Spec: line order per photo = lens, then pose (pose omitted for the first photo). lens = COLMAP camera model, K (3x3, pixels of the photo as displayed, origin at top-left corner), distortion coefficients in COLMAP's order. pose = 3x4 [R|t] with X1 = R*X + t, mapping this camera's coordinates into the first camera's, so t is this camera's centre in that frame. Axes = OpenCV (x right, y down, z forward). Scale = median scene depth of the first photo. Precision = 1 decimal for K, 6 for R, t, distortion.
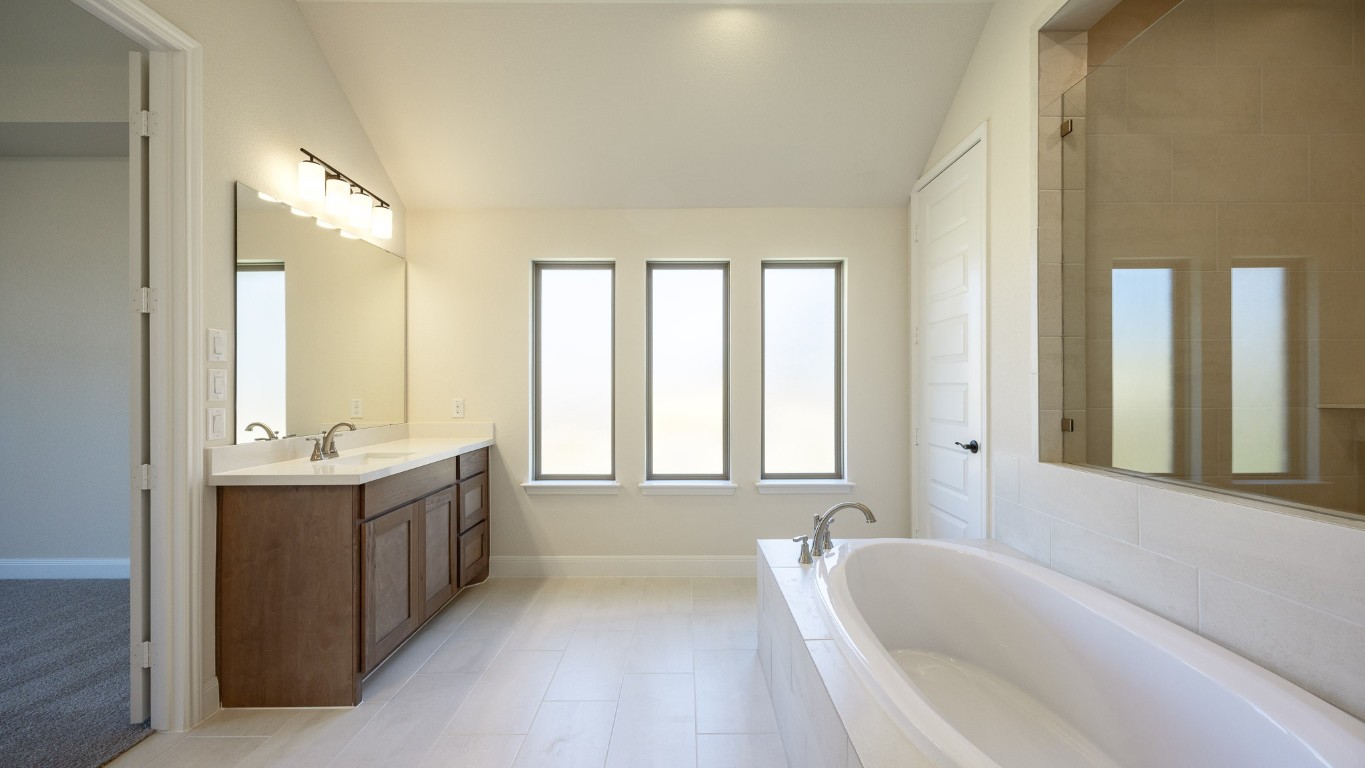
lens RADIAL K [[498.3, 0, 682.5], [0, 498.3, 384.0], [0, 0, 1]] dist [0.002363, 0.000449]
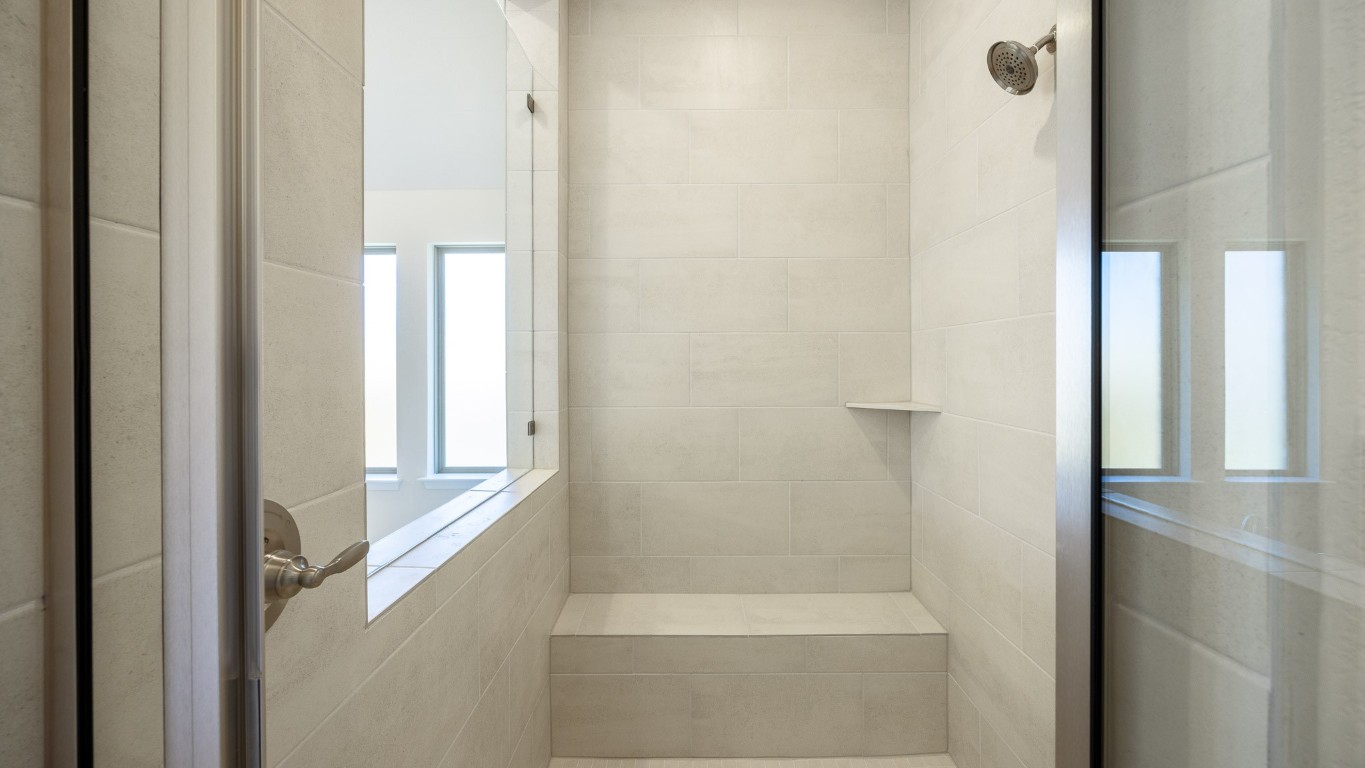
lens RADIAL K [[519.8, 0, 686.5], [0, 519.8, 373.5], [0, 0, 1]] dist [-0.000287, 0.000058]
pose [[0.999819, 0.003953, -0.018612, 0.211222], [-0.003889, 0.999986, 0.003485, -0.004338], [0.018625, -0.003412, 0.999821, 0.010340]]
